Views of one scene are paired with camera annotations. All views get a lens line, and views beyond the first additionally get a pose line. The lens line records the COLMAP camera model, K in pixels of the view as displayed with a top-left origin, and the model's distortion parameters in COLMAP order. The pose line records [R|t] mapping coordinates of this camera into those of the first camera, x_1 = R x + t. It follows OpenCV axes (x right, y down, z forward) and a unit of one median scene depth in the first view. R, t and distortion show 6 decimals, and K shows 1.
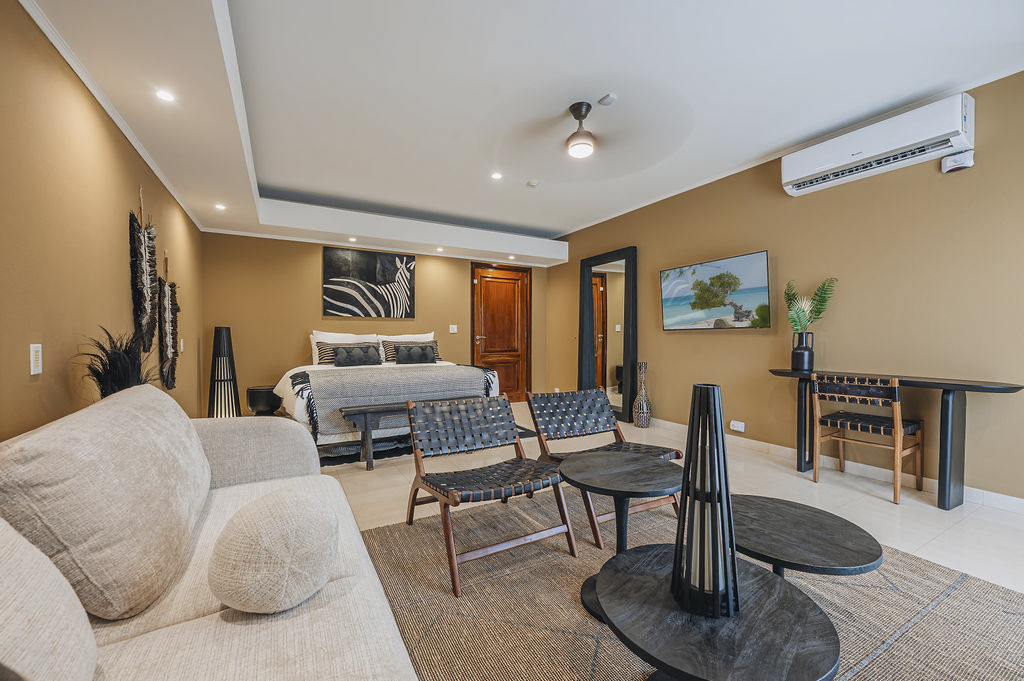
lens RADIAL K [[405.6, 0, 513.1], [0, 405.6, 341.9], [0, 0, 1]] dist [0.002860, 0.000040]
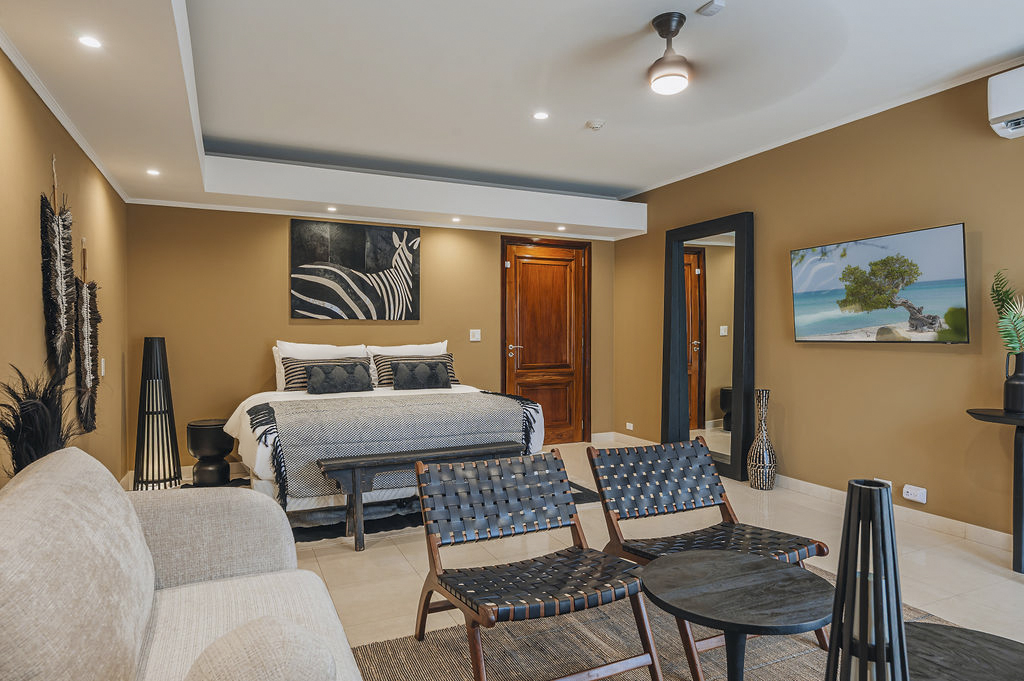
lens RADIAL K [[607.1, 0, 512.1], [0, 607.1, 341.1], [0, 0, 1]] dist [0.001955, 0.002896]
pose [[0.996904, 0.000136, -0.078623, -0.008989], [0.000033, 0.999998, 0.002150, -0.036044], [0.078623, -0.002146, 0.996902, -0.013015]]
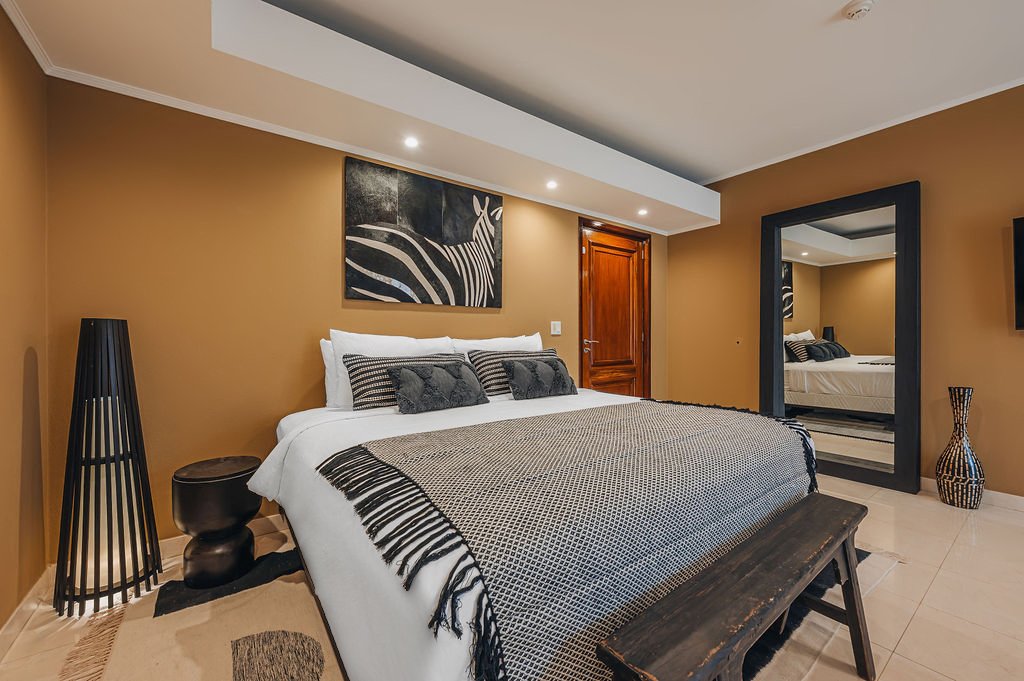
lens RADIAL K [[405.6, 0, 514.2], [0, 405.6, 340.3], [0, 0, 1]] dist [0.002860, 0.000040]
pose [[0.992525, -0.003669, 0.121989, -0.418829], [0.004857, 0.999944, -0.009438, -0.012838], [-0.121948, 0.009960, 0.992487, 0.633797]]
